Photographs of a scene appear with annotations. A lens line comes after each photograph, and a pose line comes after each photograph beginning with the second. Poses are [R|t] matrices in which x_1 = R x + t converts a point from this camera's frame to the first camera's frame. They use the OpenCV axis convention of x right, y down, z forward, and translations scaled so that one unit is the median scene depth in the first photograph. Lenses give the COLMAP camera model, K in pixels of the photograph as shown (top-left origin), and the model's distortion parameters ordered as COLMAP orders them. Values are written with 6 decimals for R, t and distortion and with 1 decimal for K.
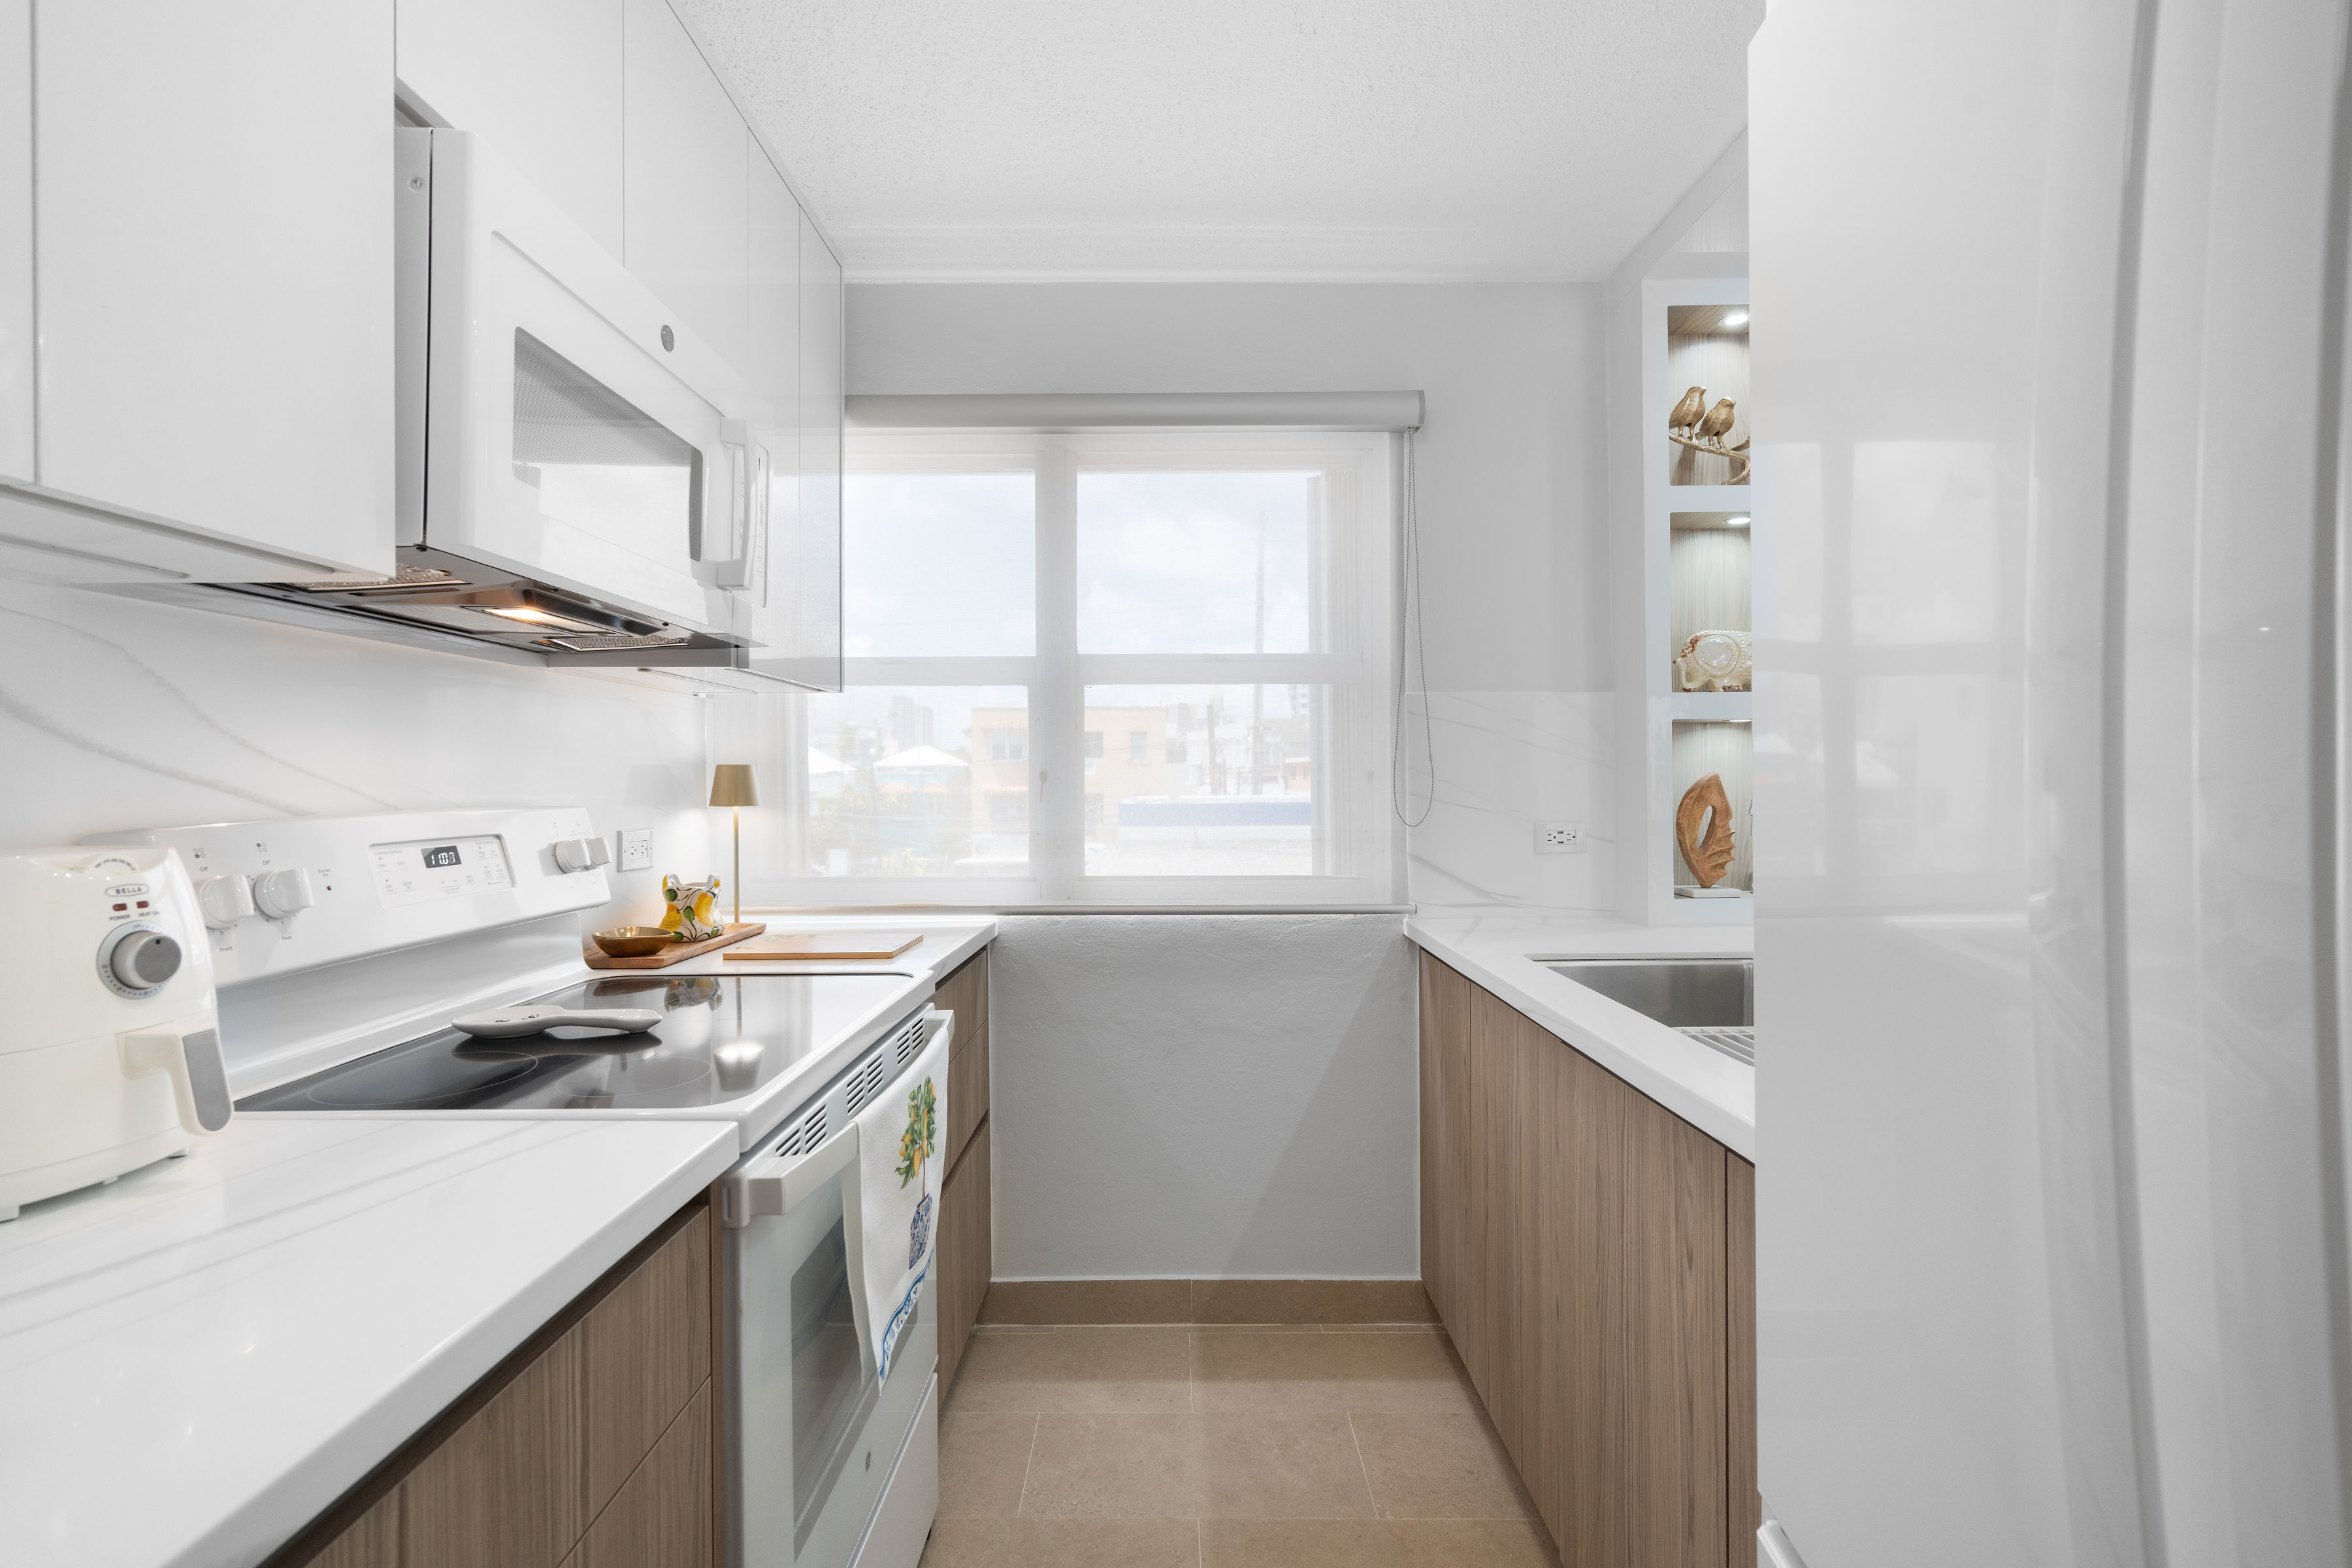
lens RADIAL K [[1070.0, 0, 1170.6], [0, 1070.0, 778.5], [0, 0, 1]] dist [-0.002025, 0.002053]
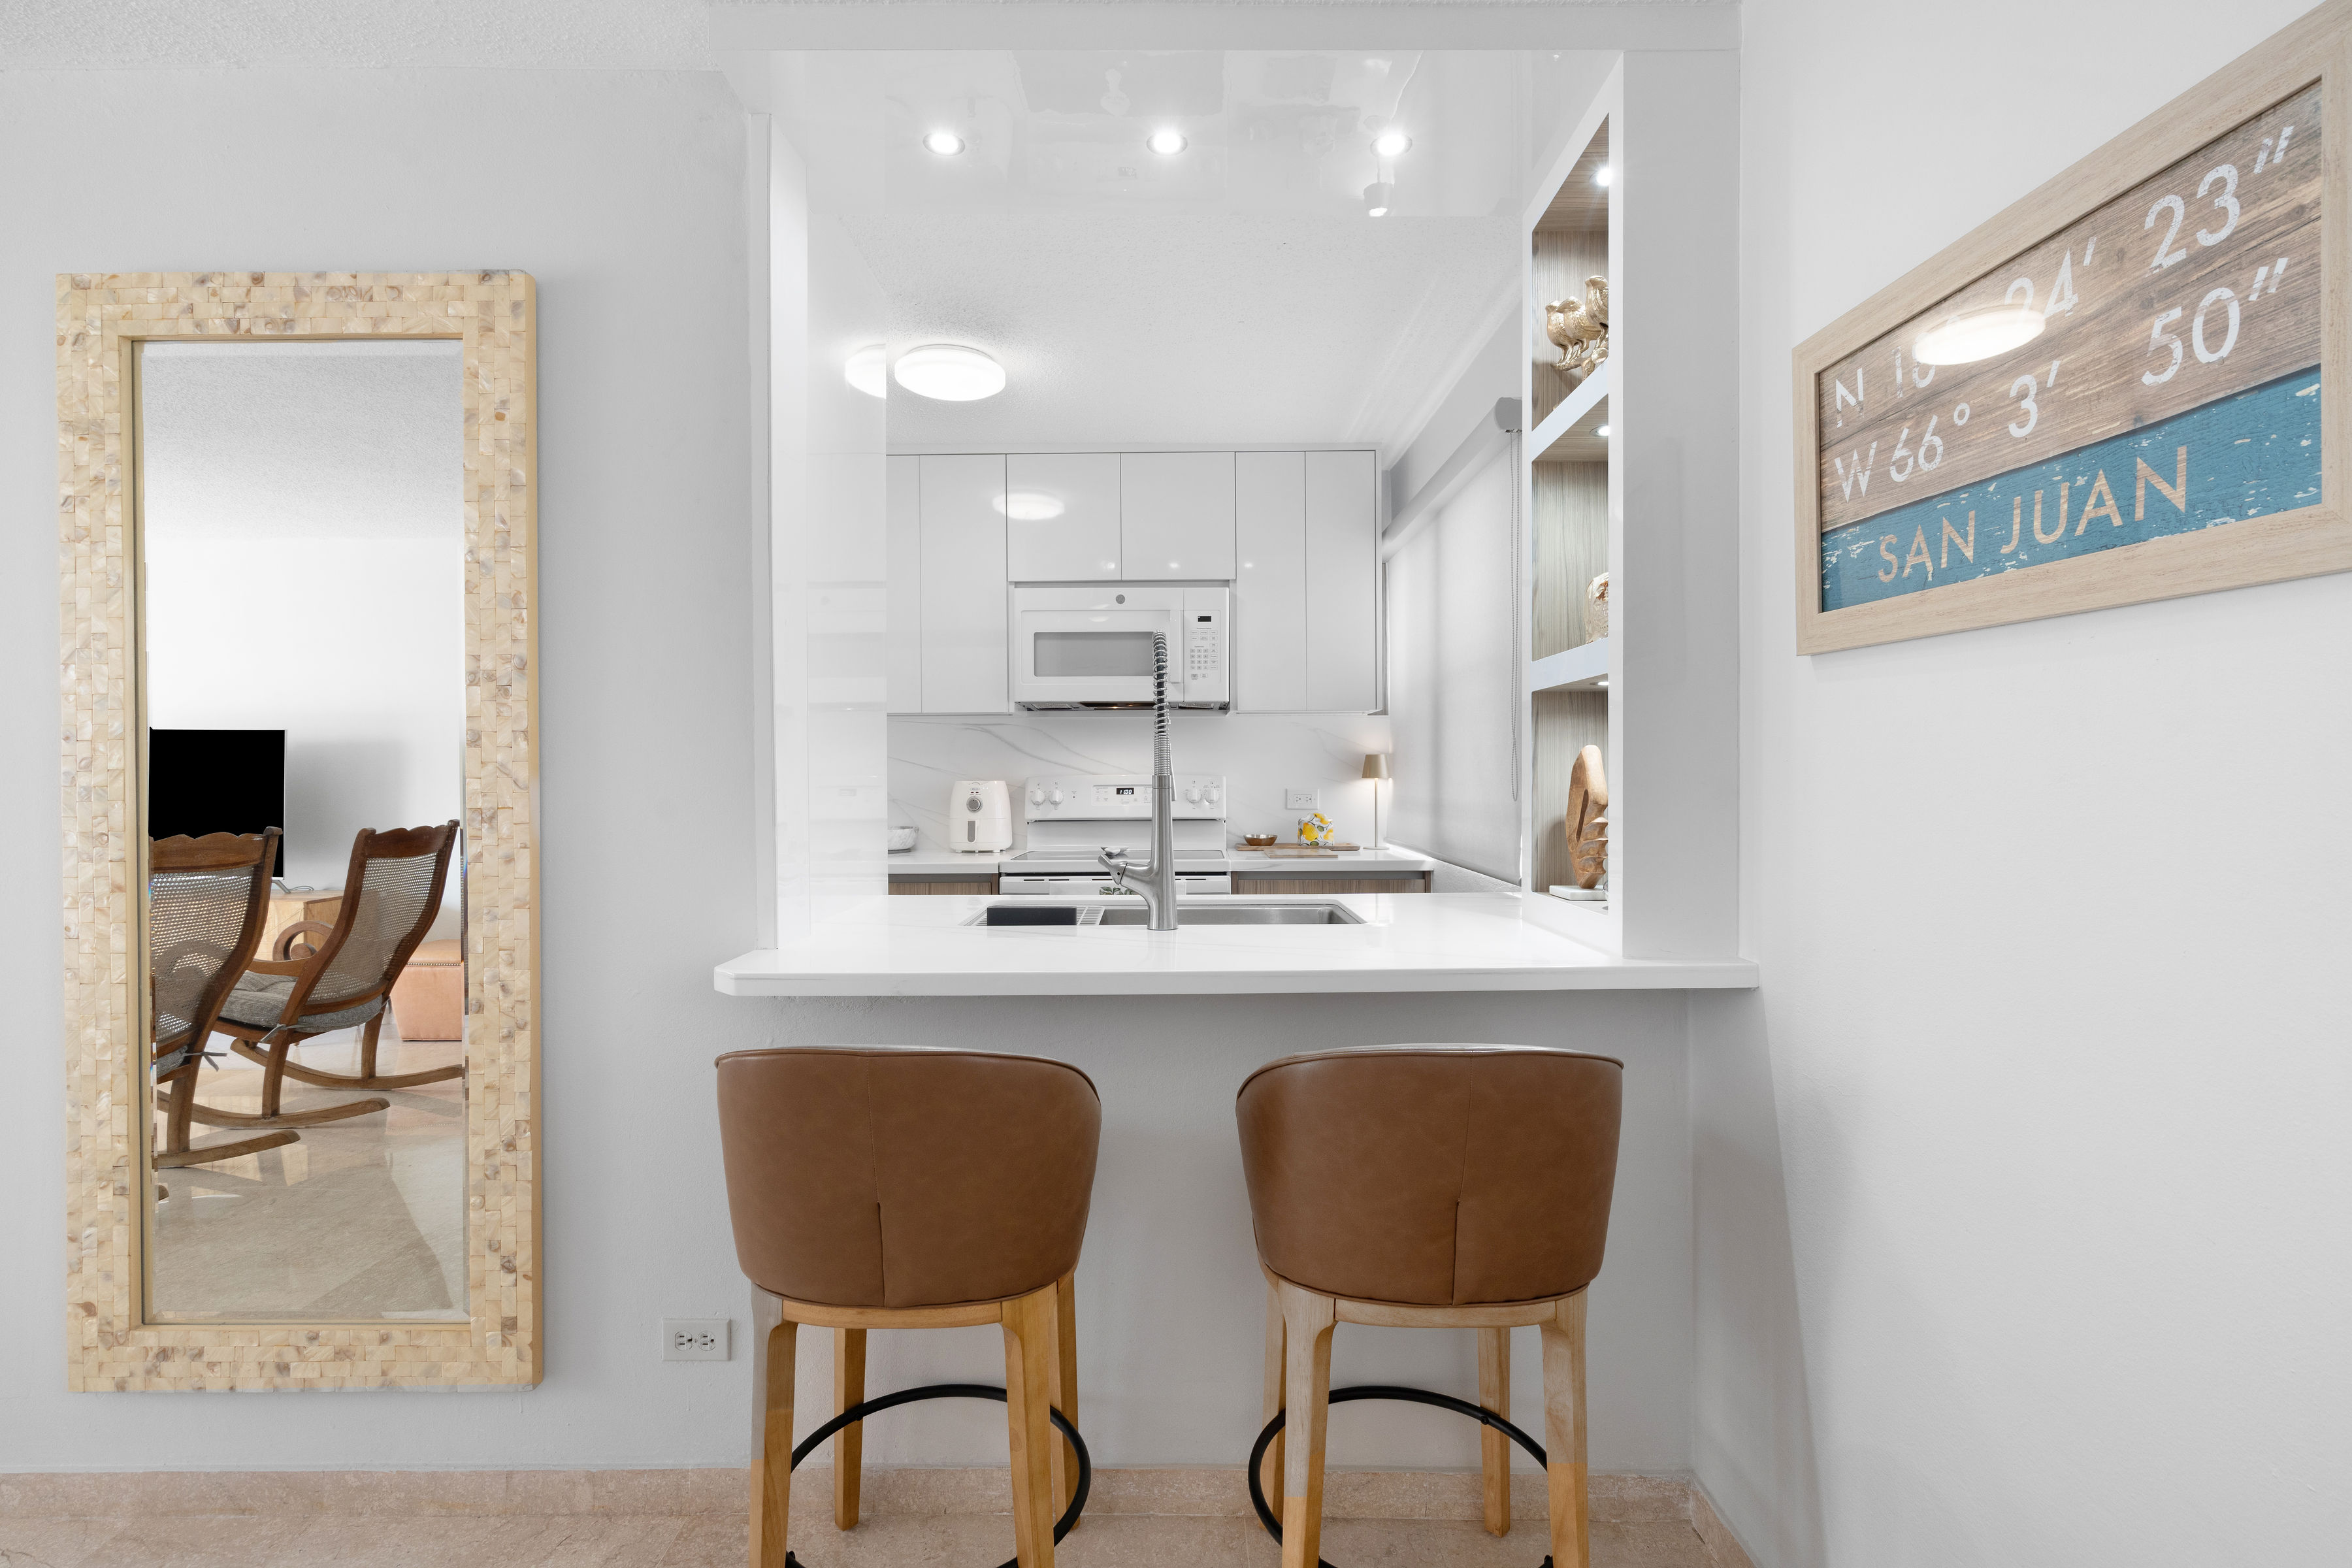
lens RADIAL K [[1070.0, 0, 1169.0], [0, 1070.0, 776.1], [0, 0, 1]] dist [-0.002025, 0.002053]
pose [[-0.003466, 0.005635, -0.999978, 2.271665], [0.008378, 0.999949, 0.005606, 0.017905], [0.999959, -0.008358, -0.003513, 1.150225]]
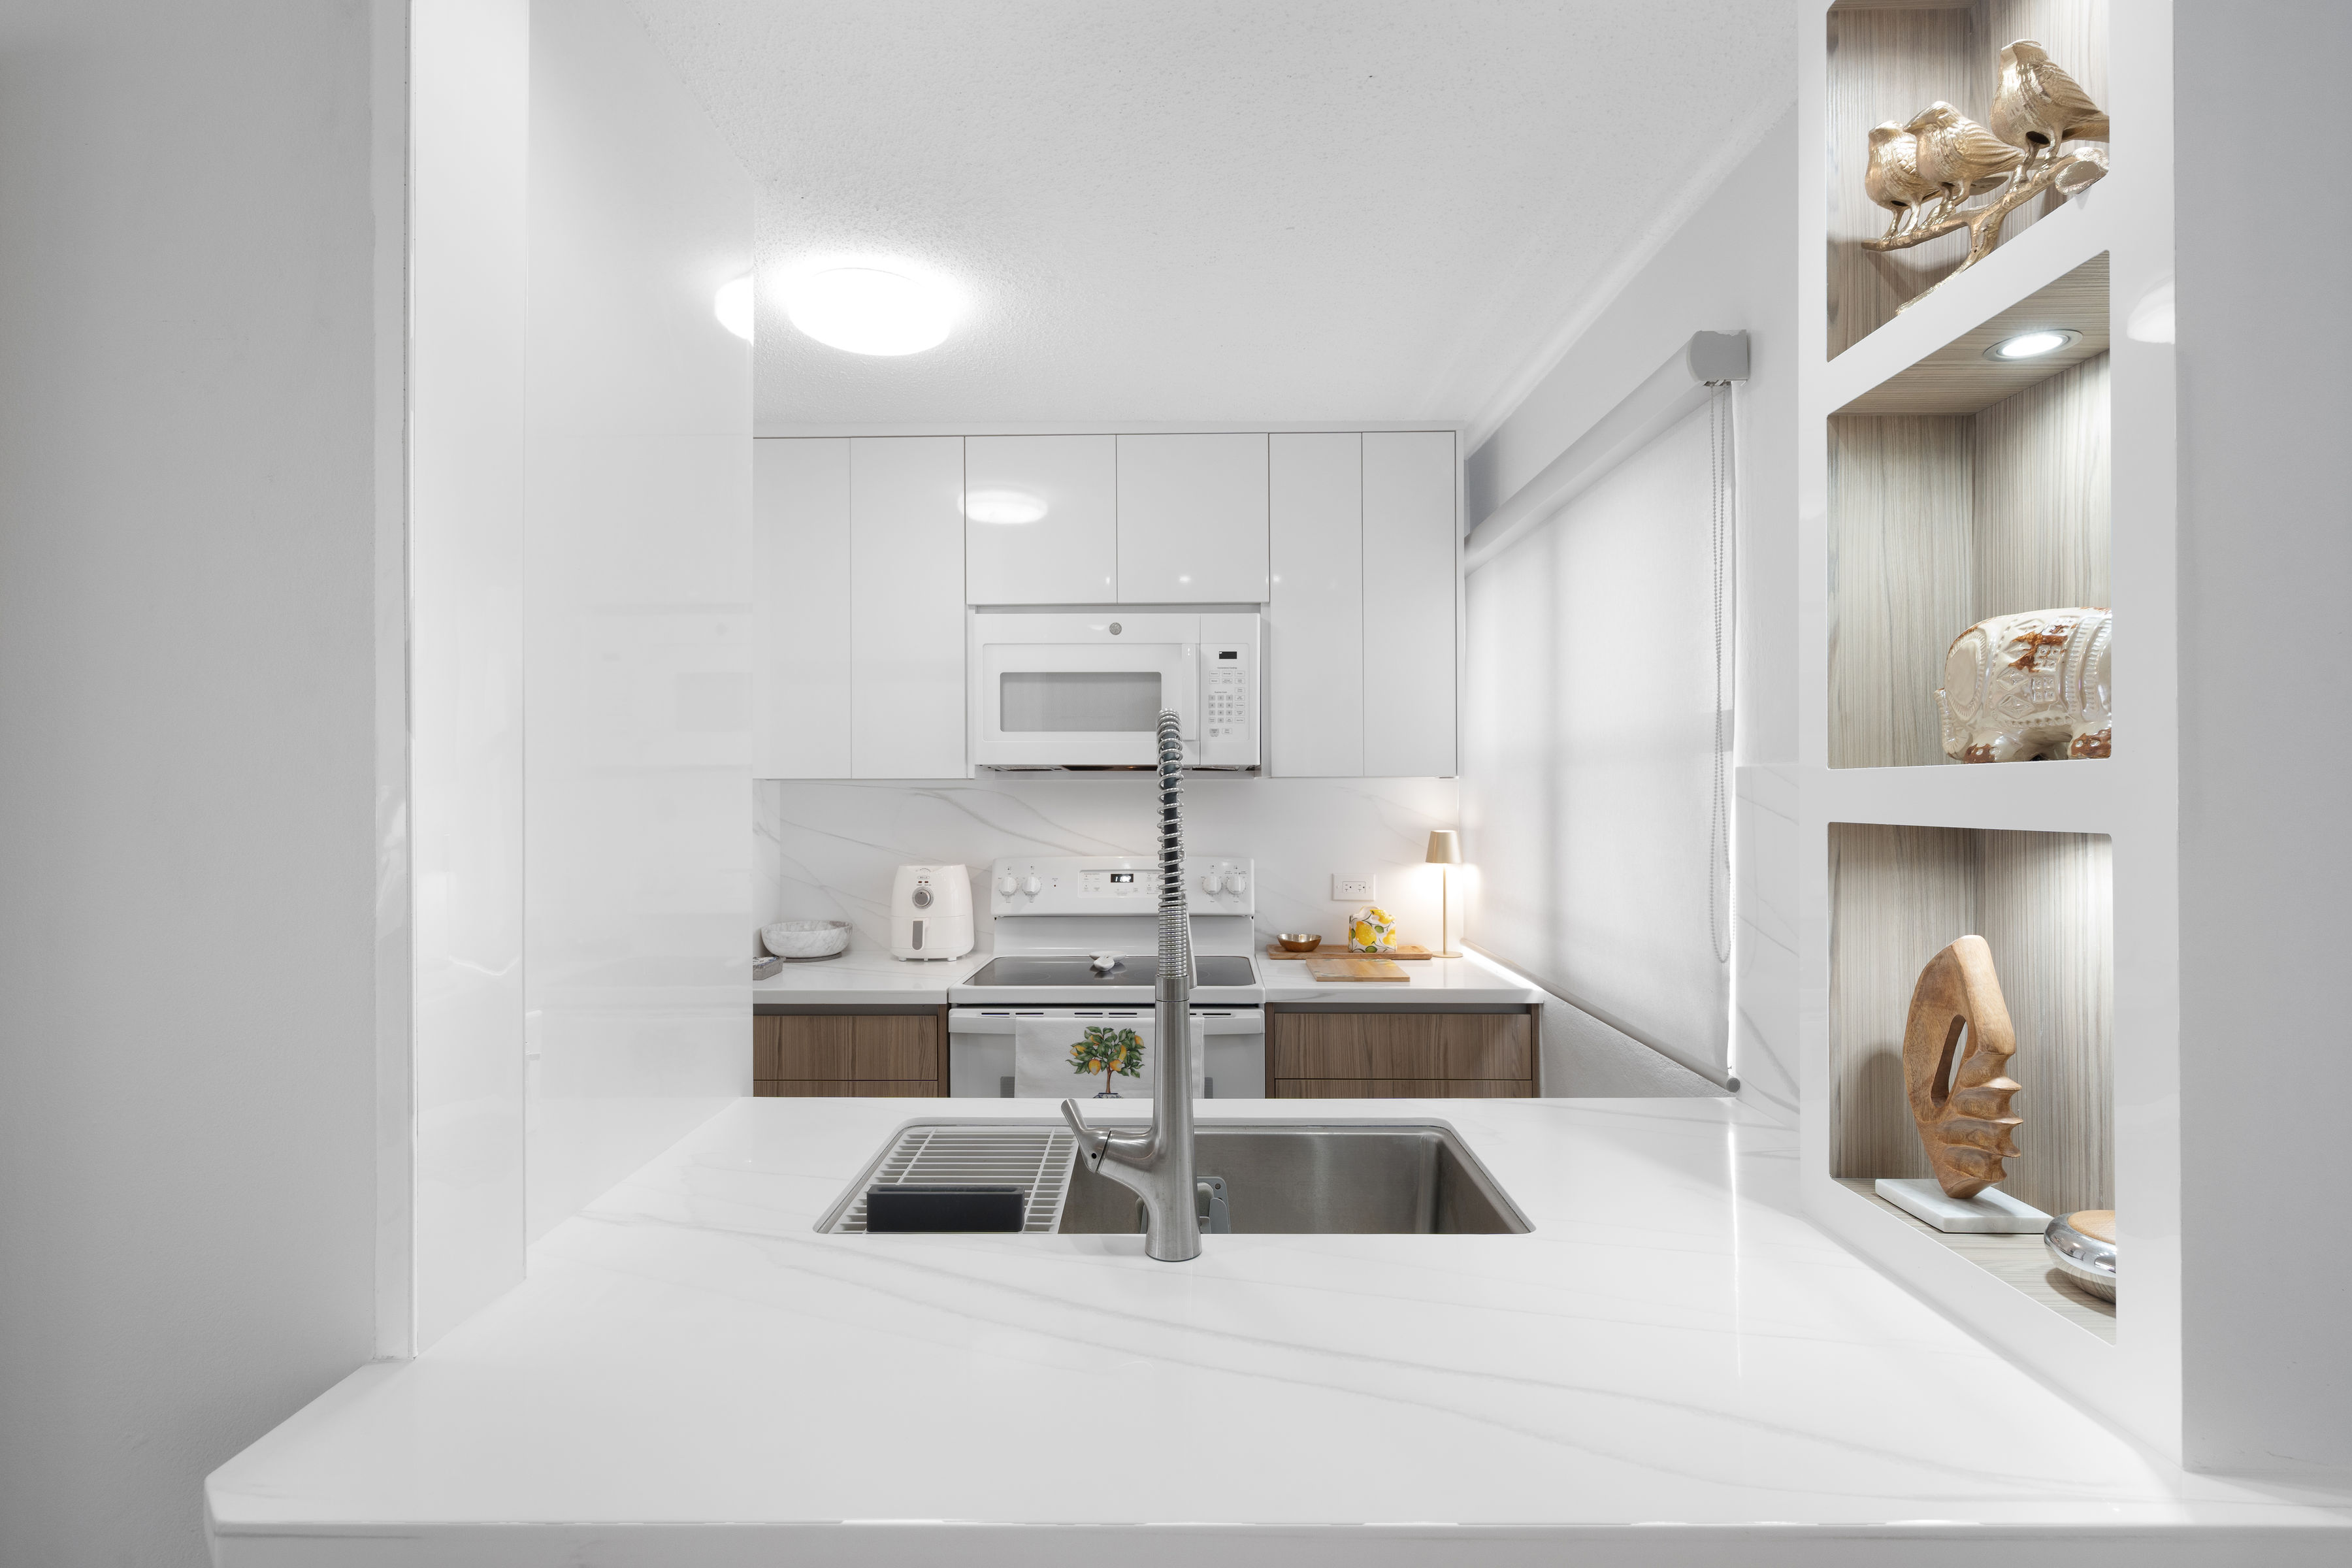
lens RADIAL K [[1092.8, 0, 1160.8], [0, 1092.8, 776.8], [0, 0, 1]] dist [-0.001155, -0.000124]
pose [[-0.018025, -0.004359, -0.999828, 1.615199], [0.005865, 0.999973, -0.004465, -0.128809], [0.999820, -0.005945, -0.017999, 1.142727]]
